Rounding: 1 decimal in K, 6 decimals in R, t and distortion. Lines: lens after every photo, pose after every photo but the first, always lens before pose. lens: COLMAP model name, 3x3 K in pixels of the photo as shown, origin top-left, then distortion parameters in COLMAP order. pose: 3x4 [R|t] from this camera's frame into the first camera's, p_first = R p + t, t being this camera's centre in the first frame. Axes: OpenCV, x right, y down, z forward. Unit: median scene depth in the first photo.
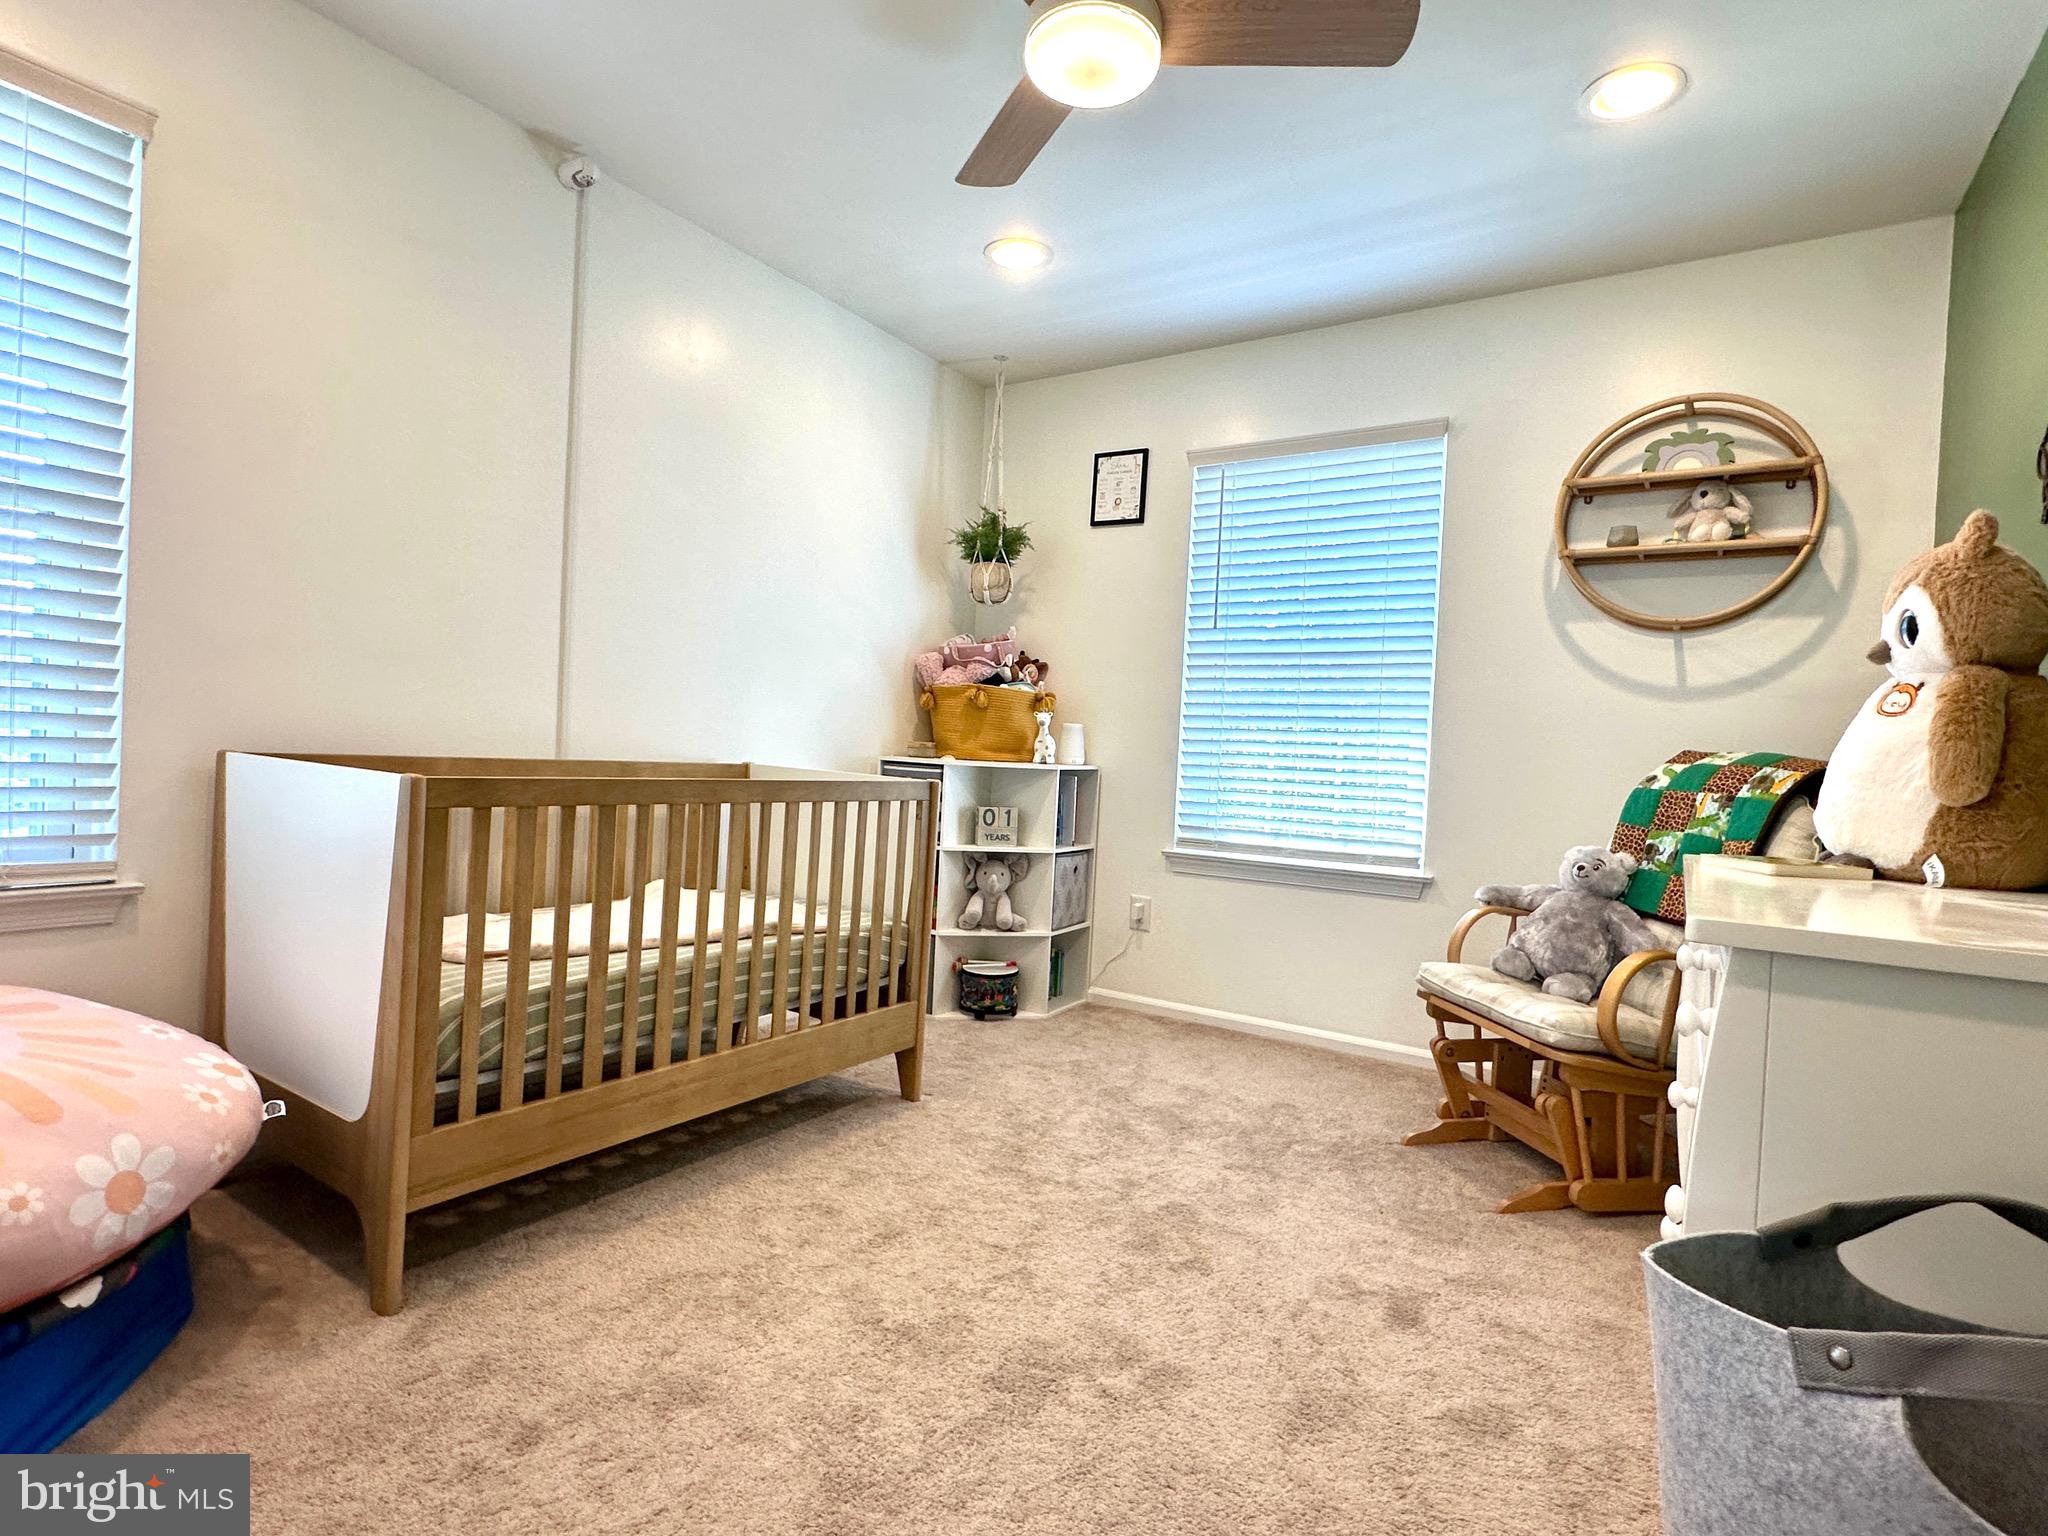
lens RADIAL K [[1027.3, 0, 1024.0], [0, 1027.3, 768.0], [0, 0, 1]] dist [-0.002260, 0.000005]
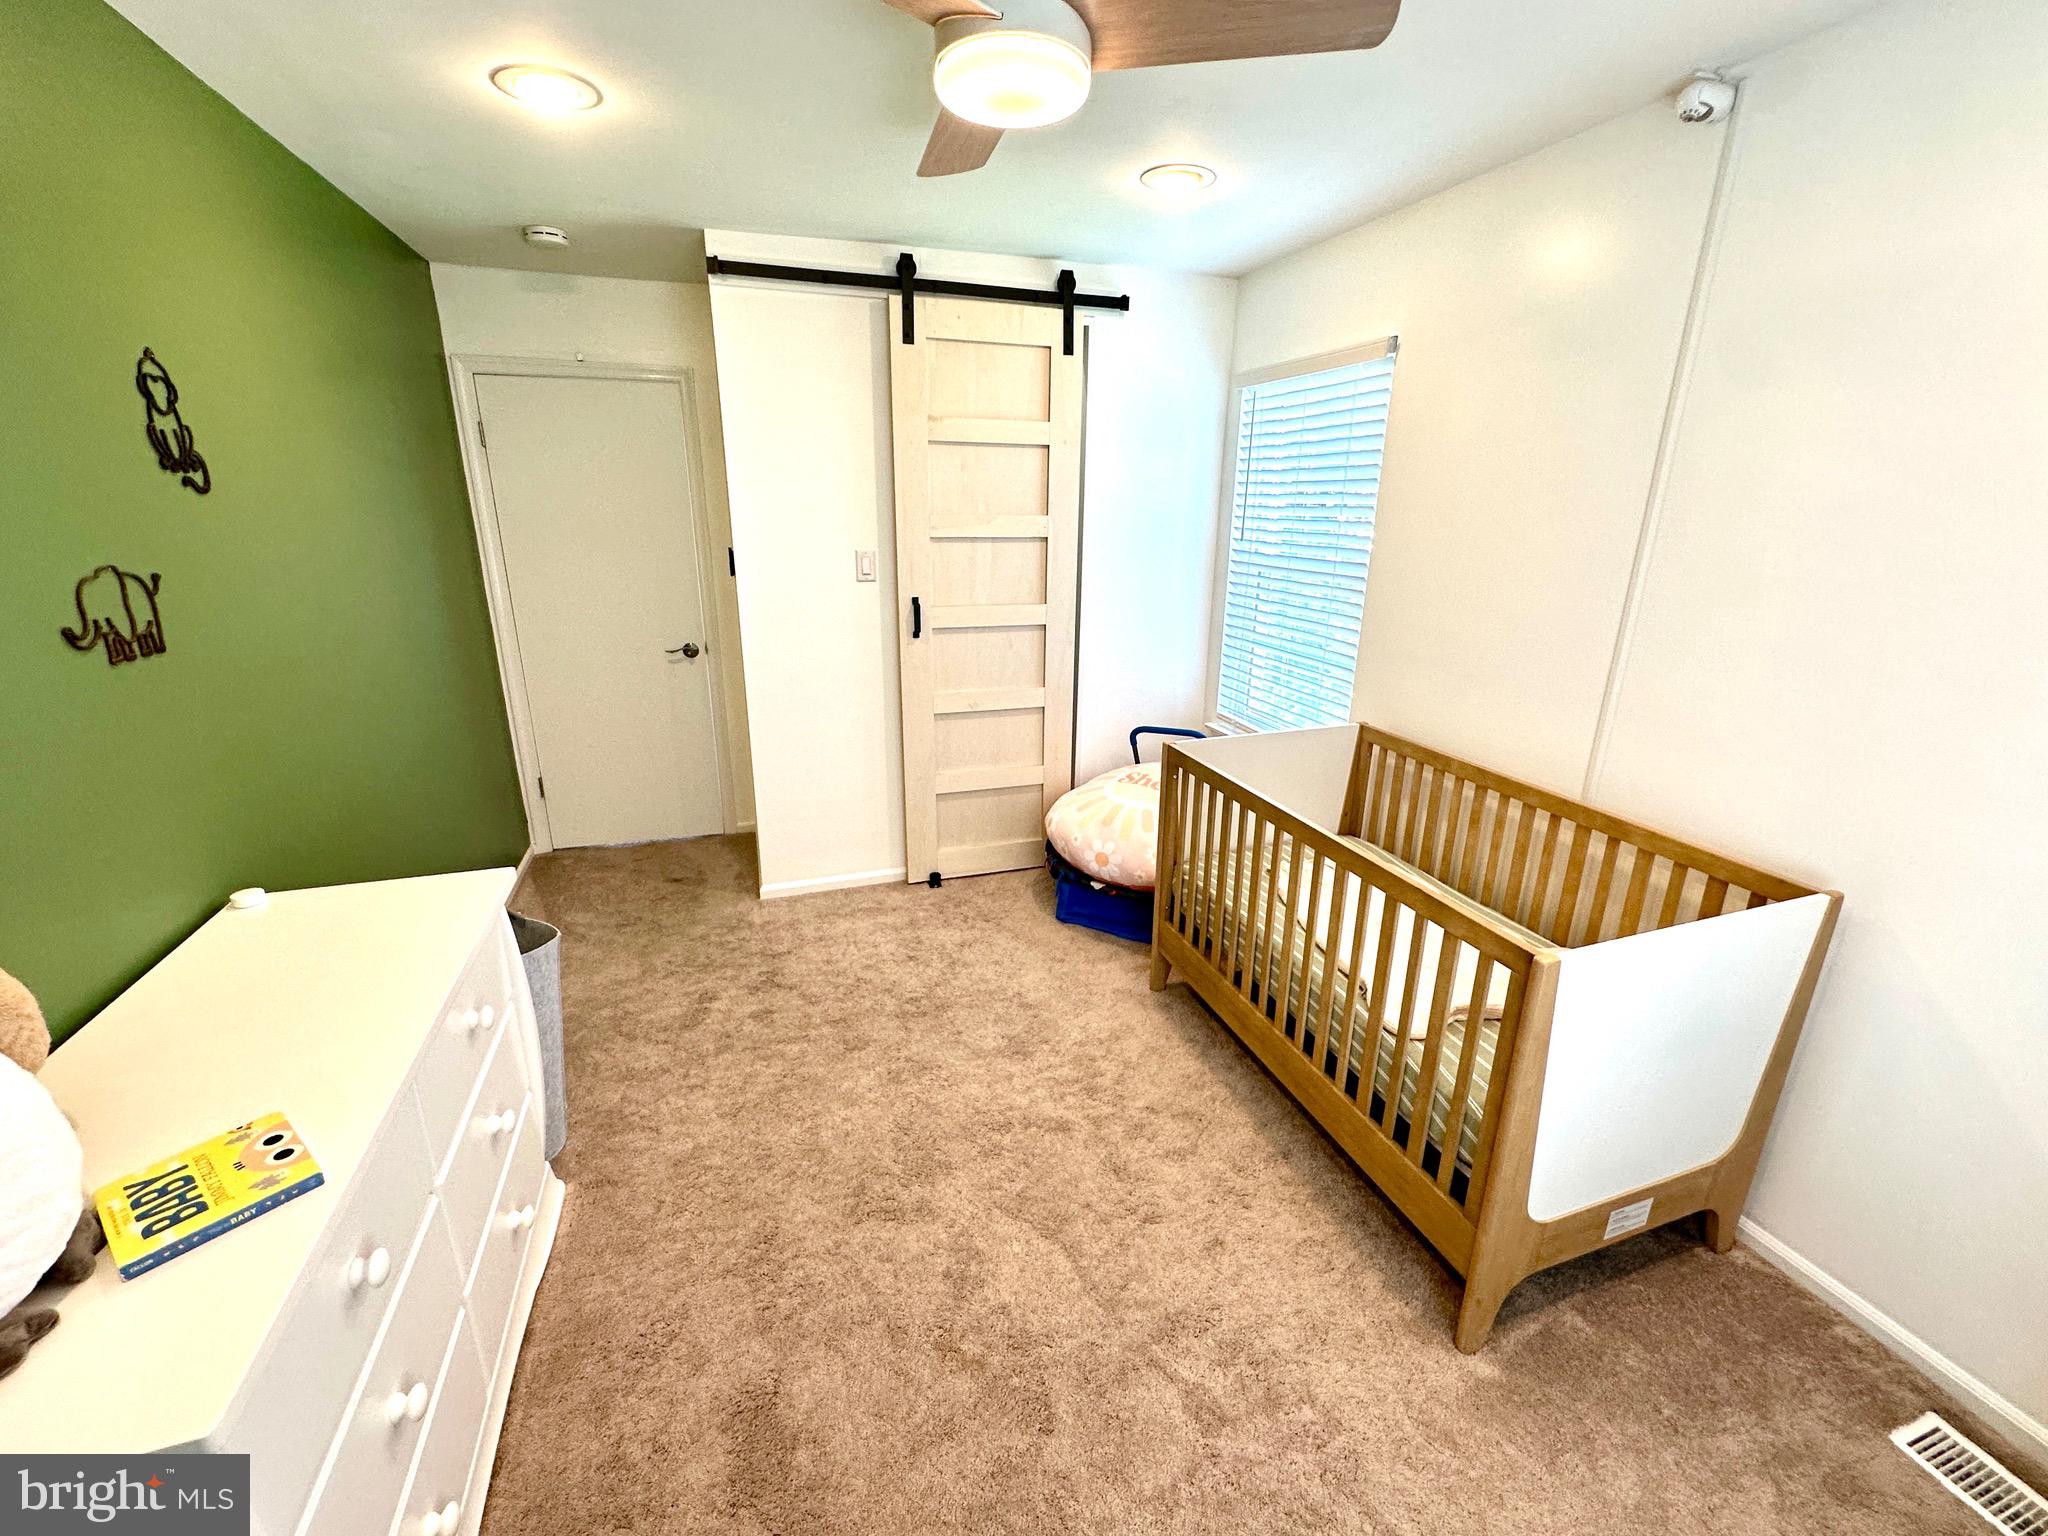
lens RADIAL K [[839.2, 0, 1030.6], [0, 839.2, 760.3], [0, 0, 1]] dist [-0.002021, 0.000644]
pose [[-0.614274, 0.180347, -0.768207, 0.509433], [-0.050879, 0.962454, 0.266632, -0.239607], [0.787450, 0.202871, -0.582035, 1.121323]]
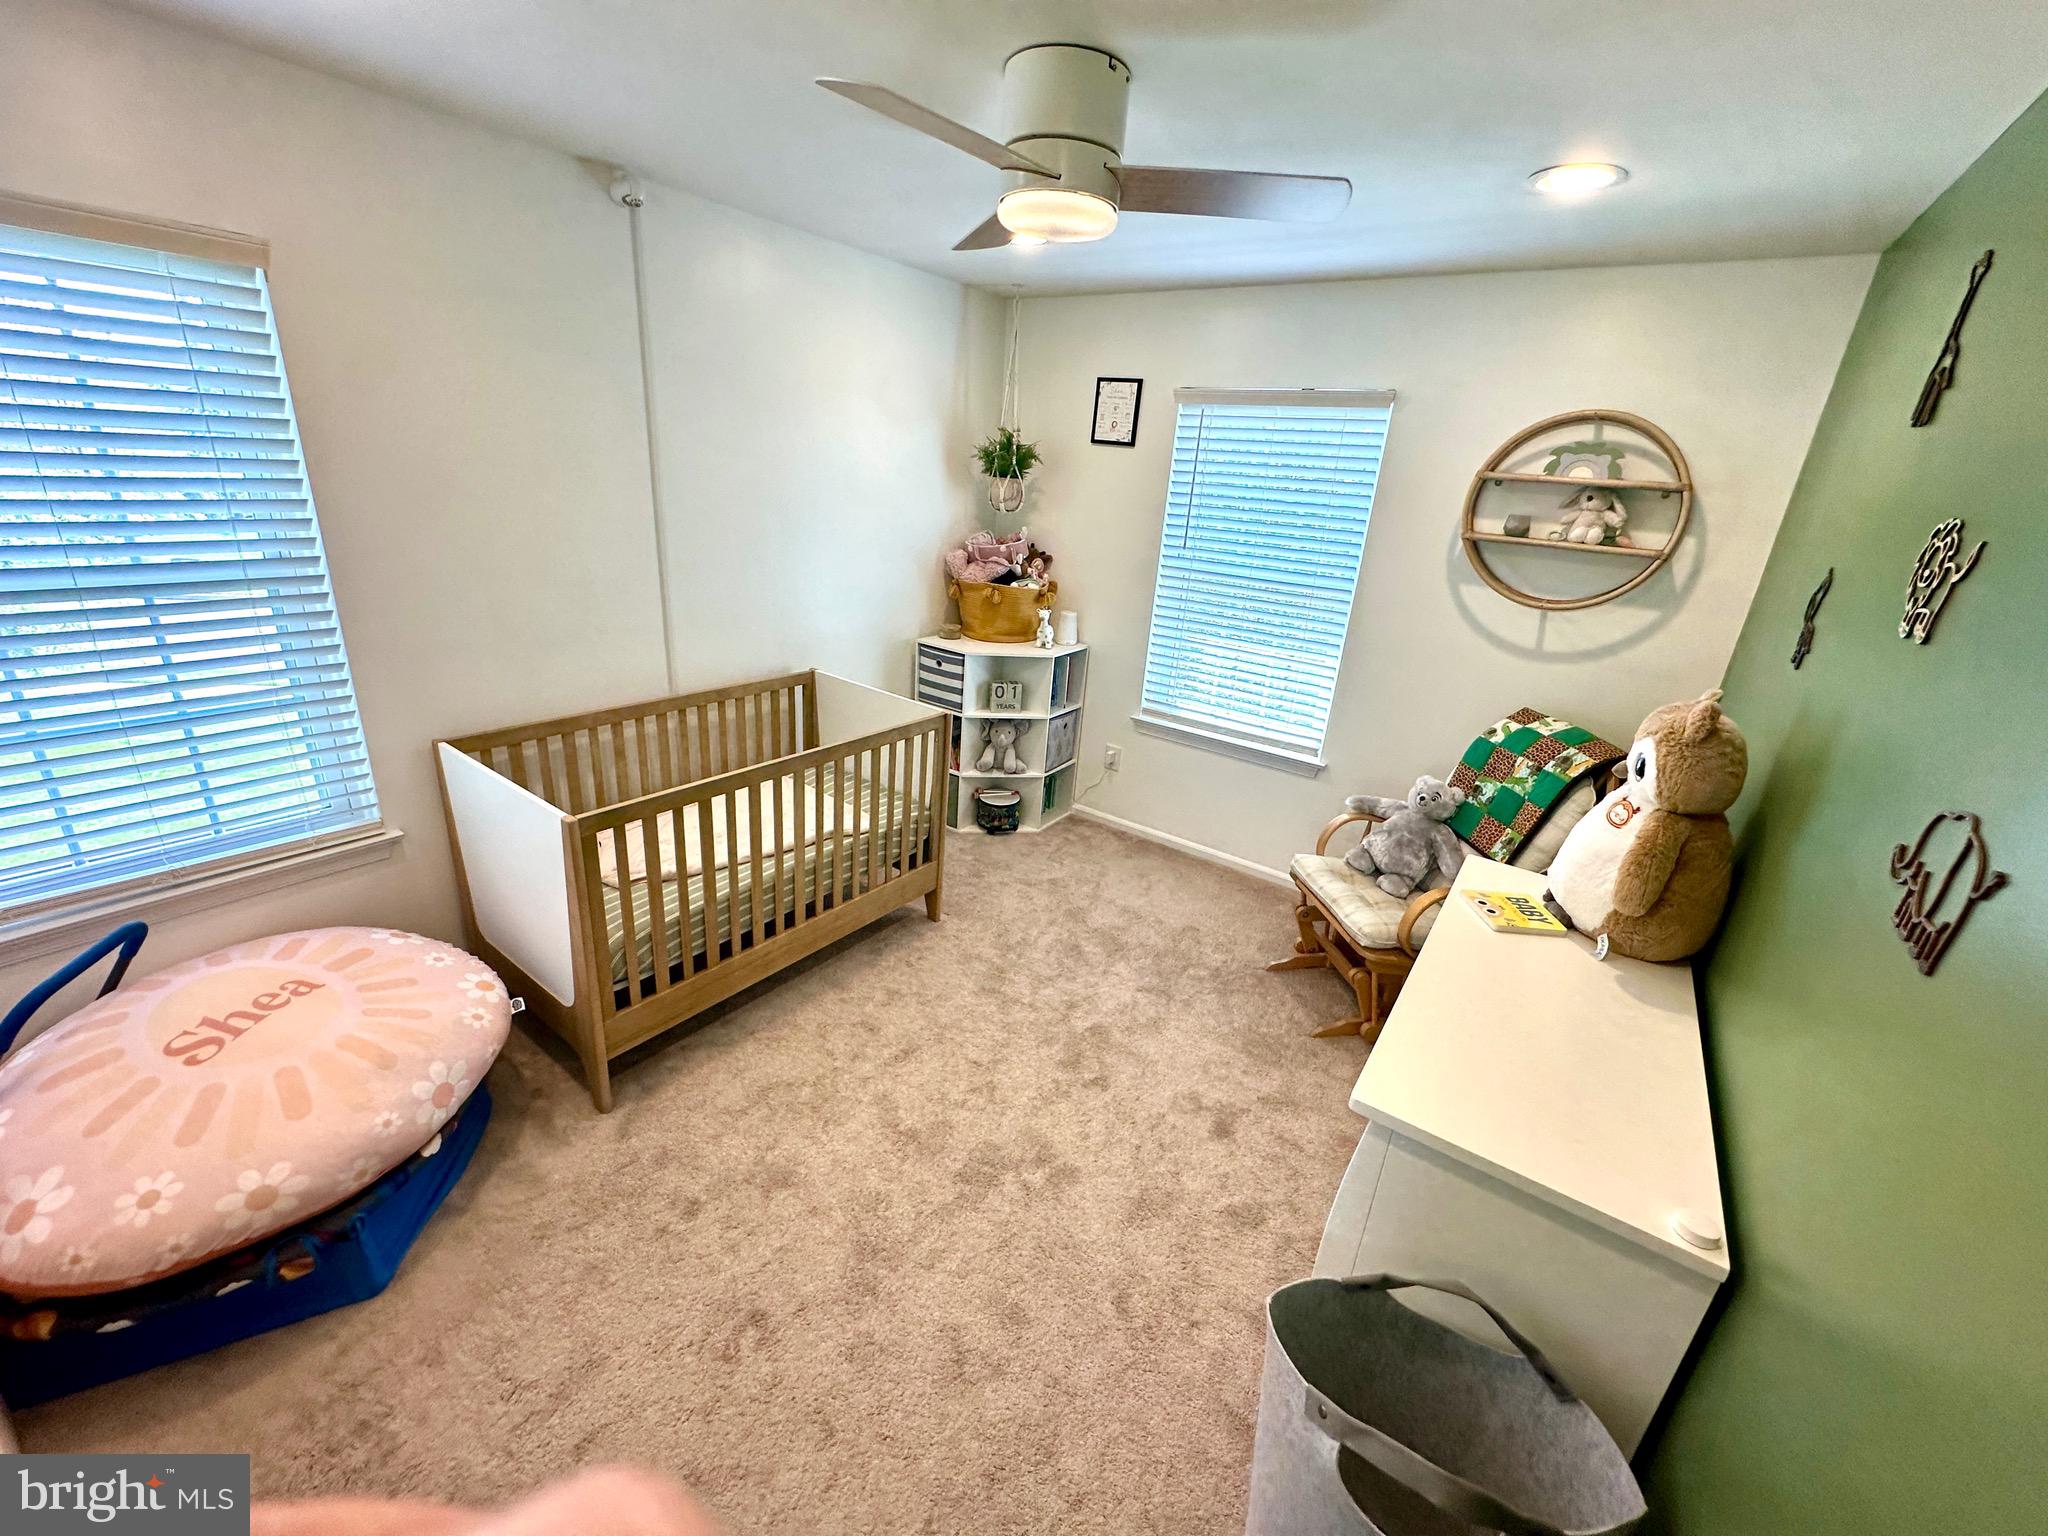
lens RADIAL K [[818.4, 0, 1027.4], [0, 818.4, 760.9], [0, 0, 1]] dist [-0.004890, 0.002148]
pose [[0.998504, 0.038227, -0.039087, 0.066217], [-0.023467, 0.945386, 0.325107, -0.302903], [0.049380, -0.323704, 0.944869, -0.029370]]
